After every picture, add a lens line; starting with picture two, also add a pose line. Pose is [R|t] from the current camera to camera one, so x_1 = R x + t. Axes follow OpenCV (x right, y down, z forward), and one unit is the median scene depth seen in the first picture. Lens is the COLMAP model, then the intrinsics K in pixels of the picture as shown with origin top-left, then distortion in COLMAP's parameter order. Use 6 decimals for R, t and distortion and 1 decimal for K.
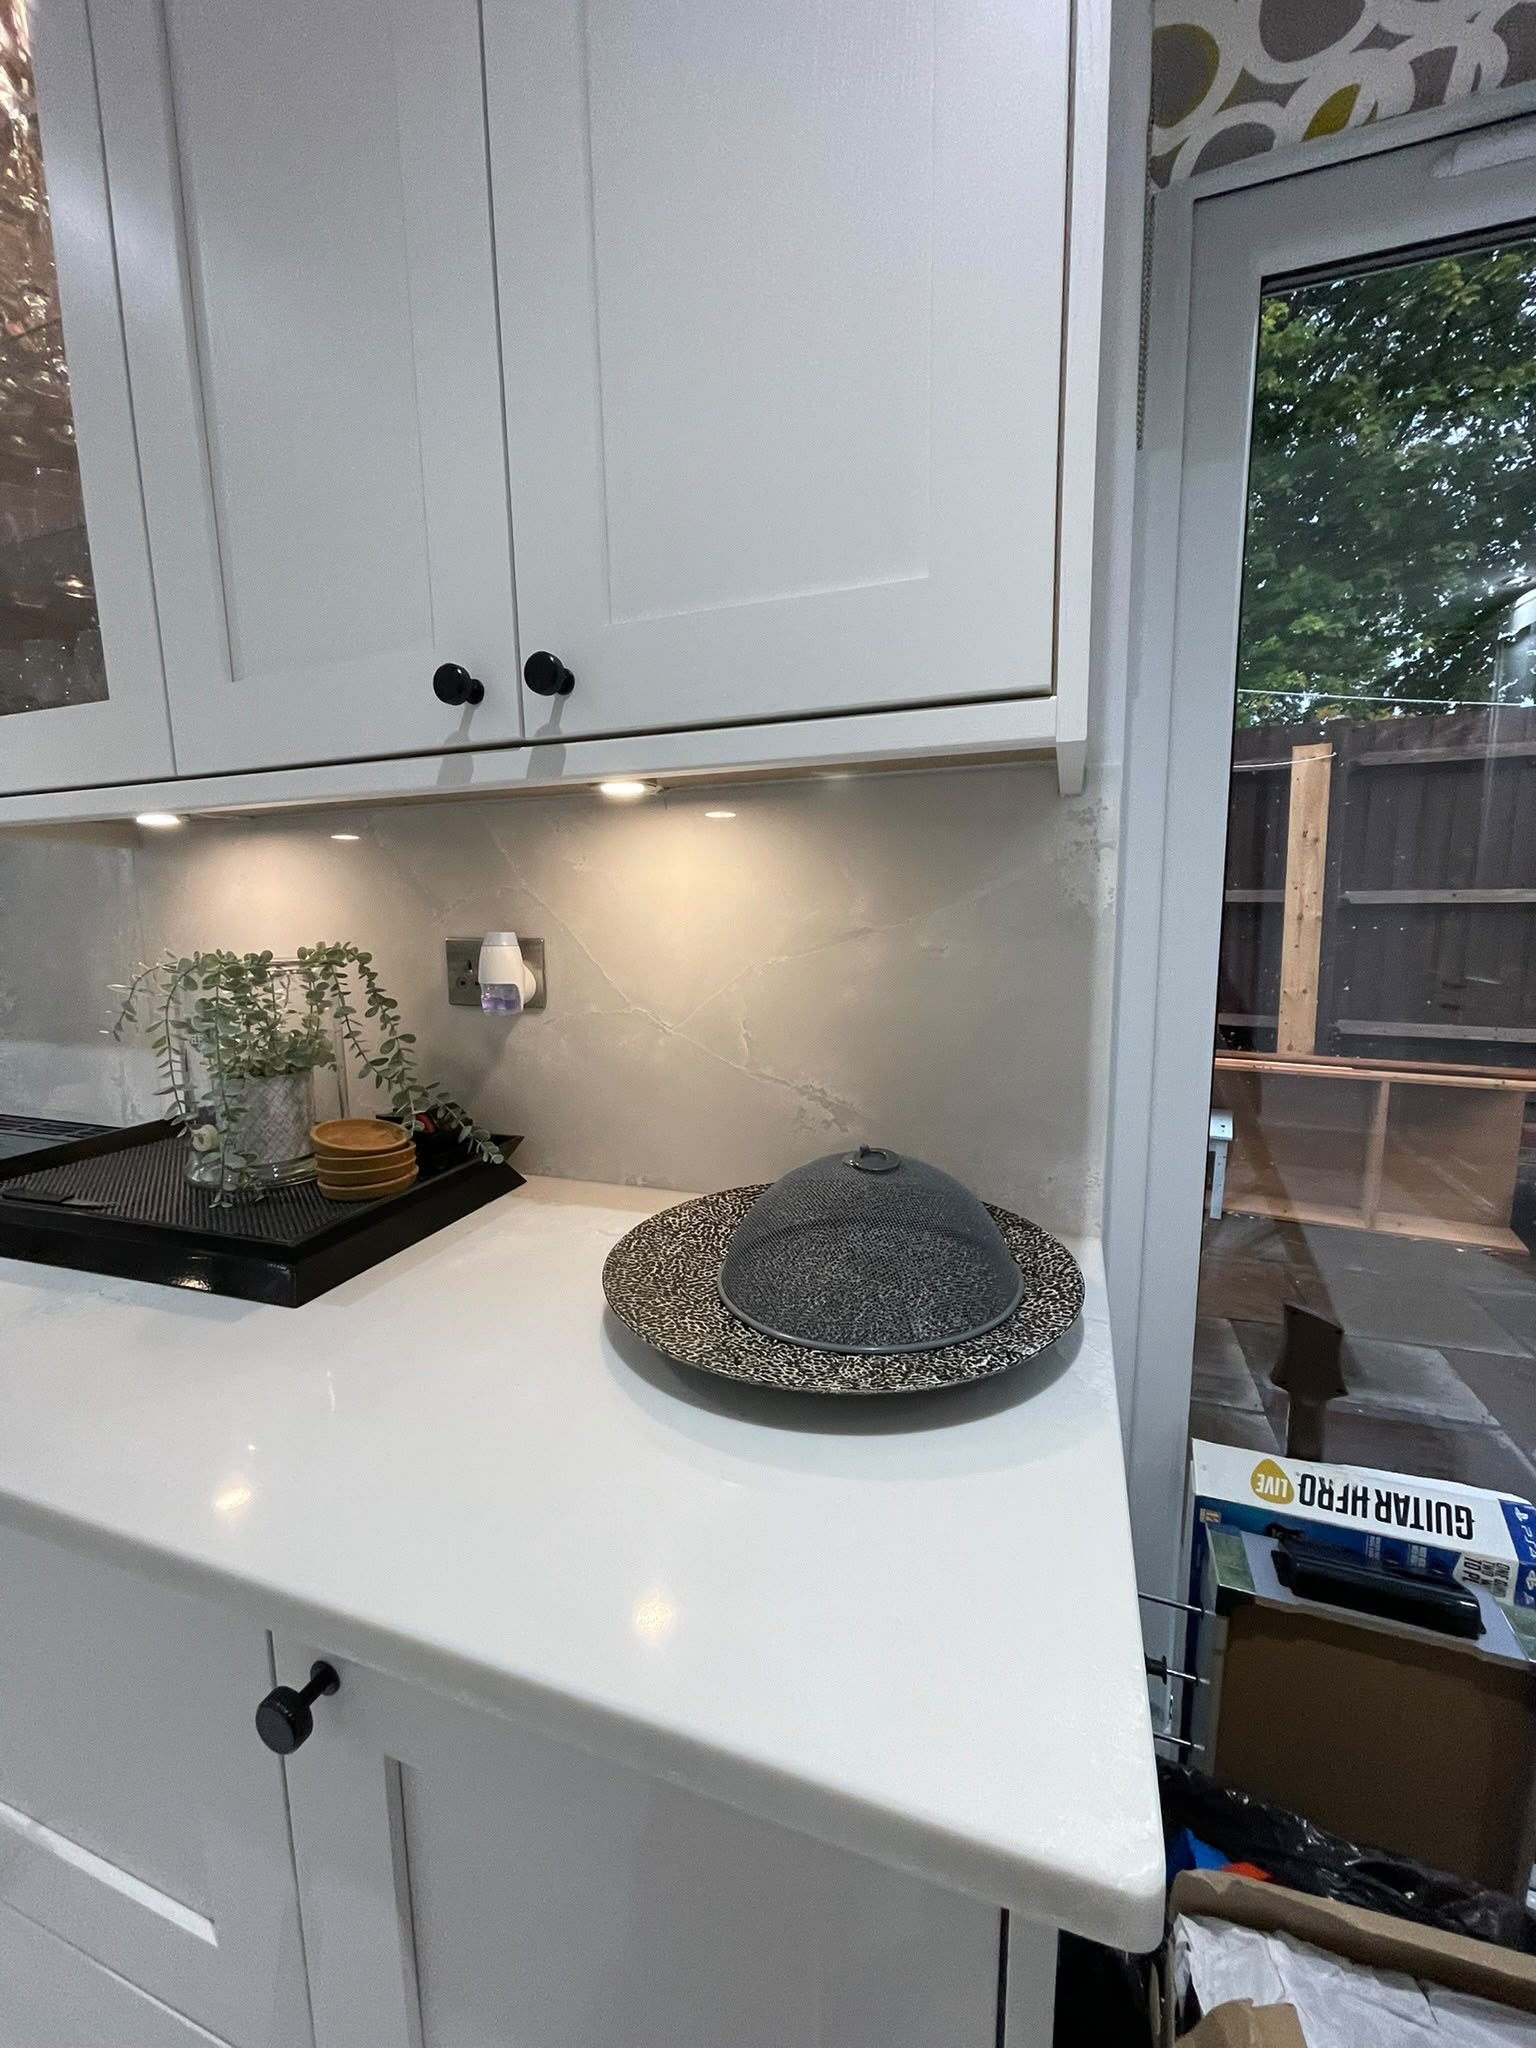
lens RADIAL K [[824.5, 0, 766.2], [0, 824.5, 1023.8], [0, 0, 1]] dist [0.000736, -0.000417]
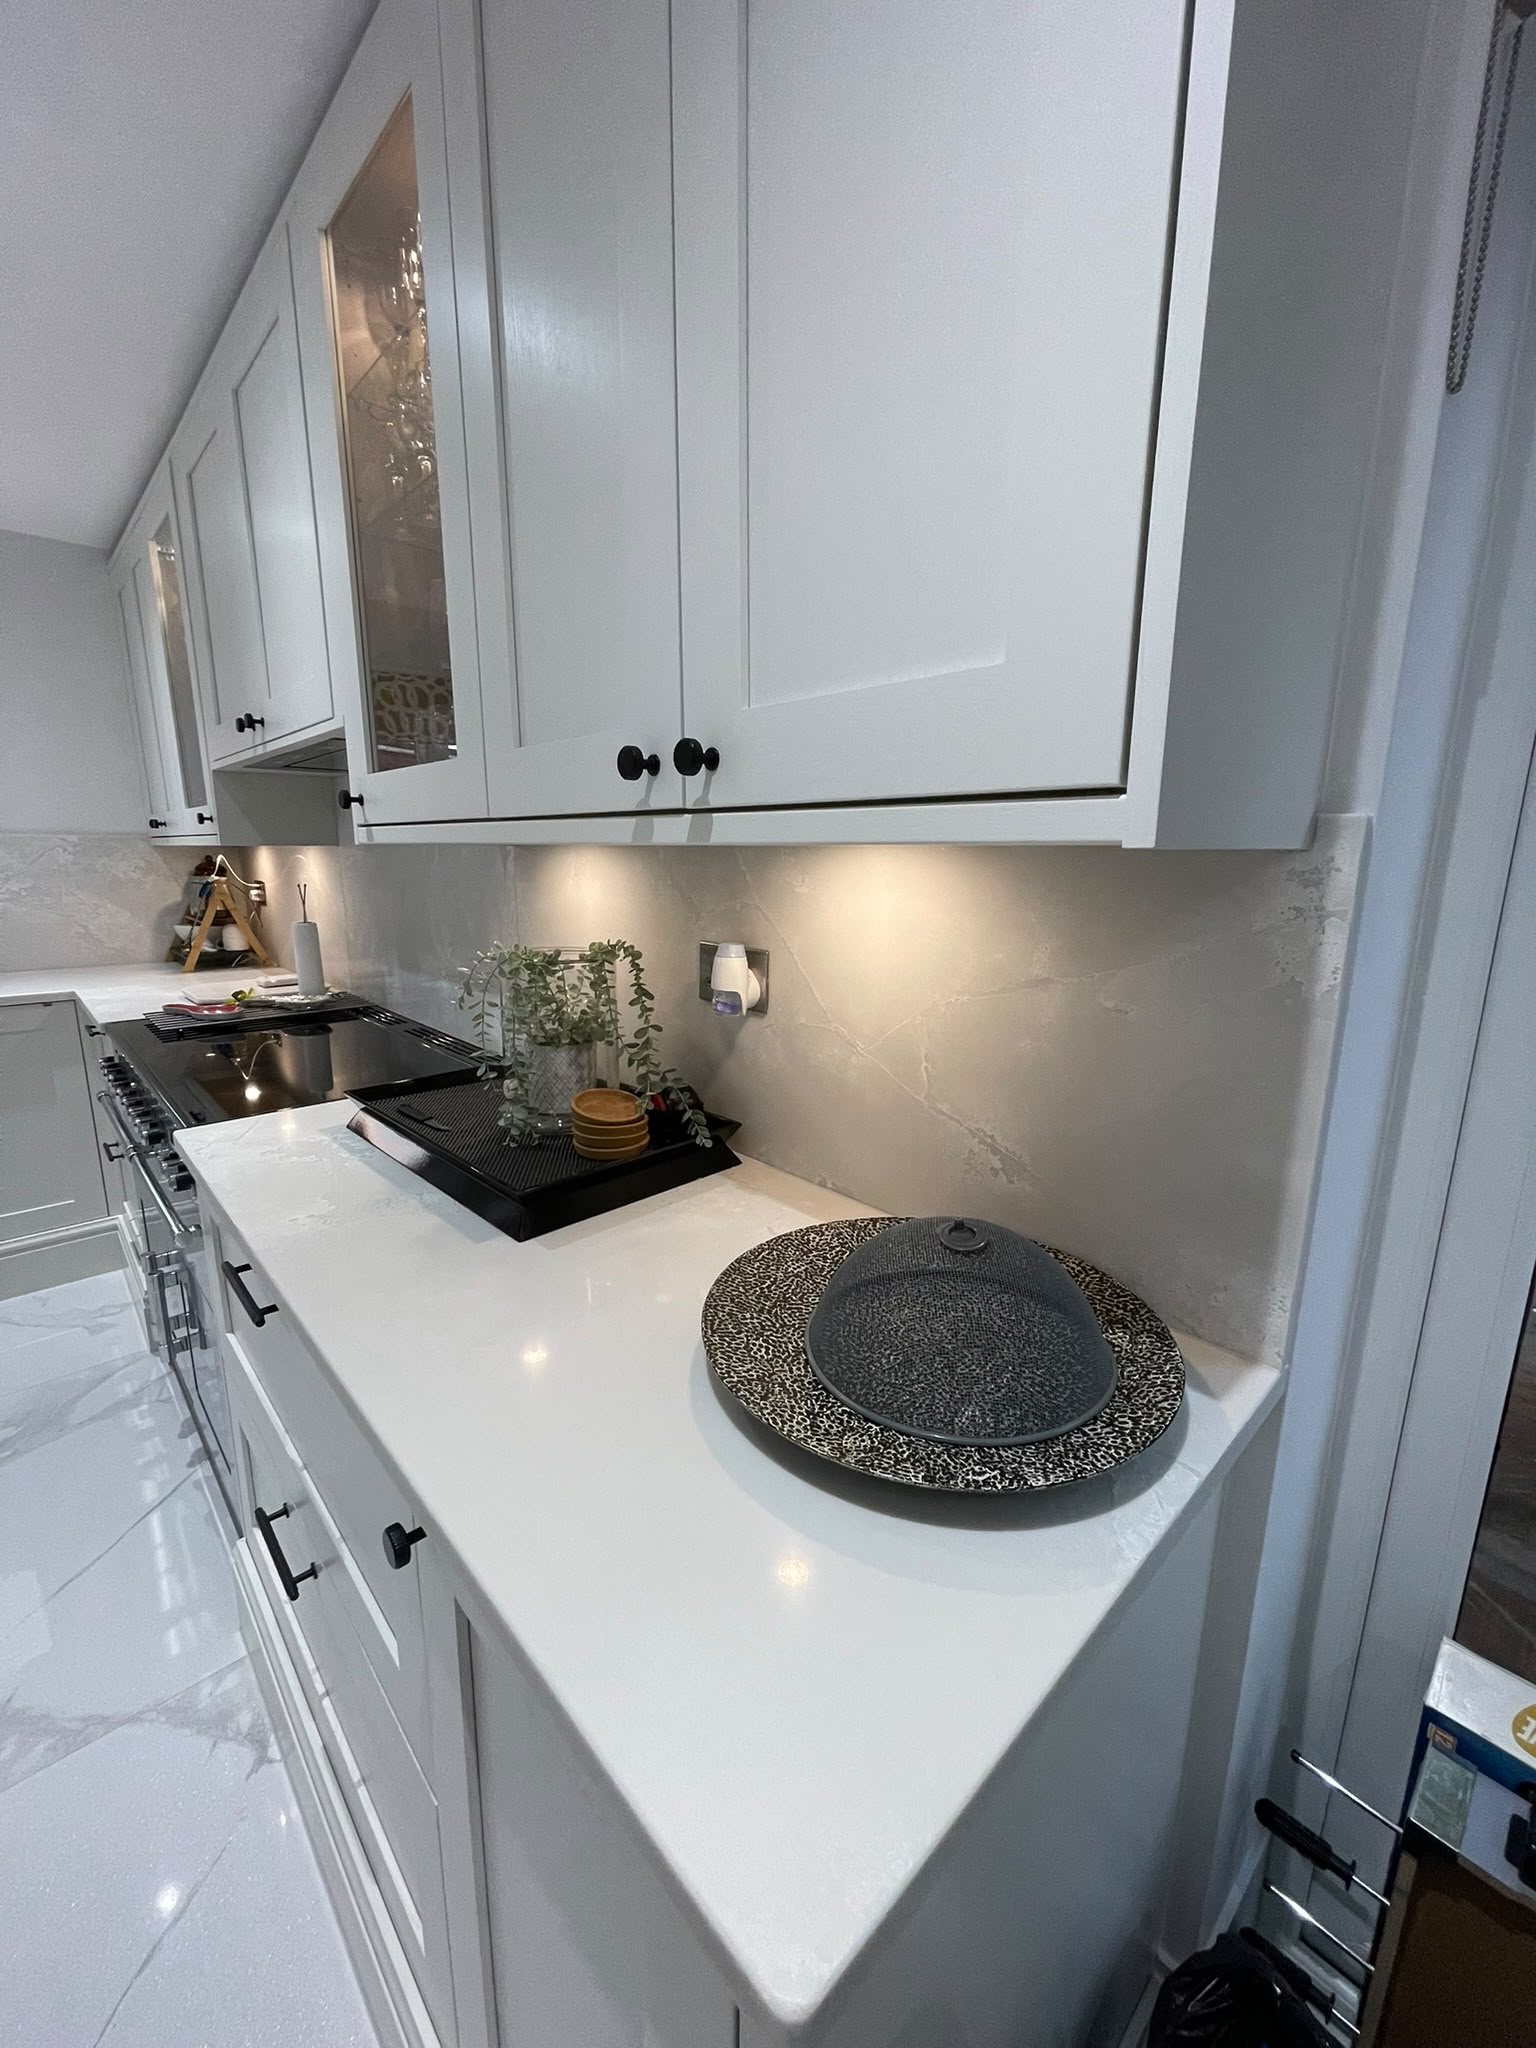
lens RADIAL K [[824.5, 0, 766.2], [0, 824.5, 1023.8], [0, 0, 1]] dist [0.000736, -0.000417]
pose [[0.891638, 0.115348, -0.437809, 0.233867], [-0.086103, 0.992555, 0.086147, -0.109221], [0.444486, -0.039116, 0.894931, 0.015849]]
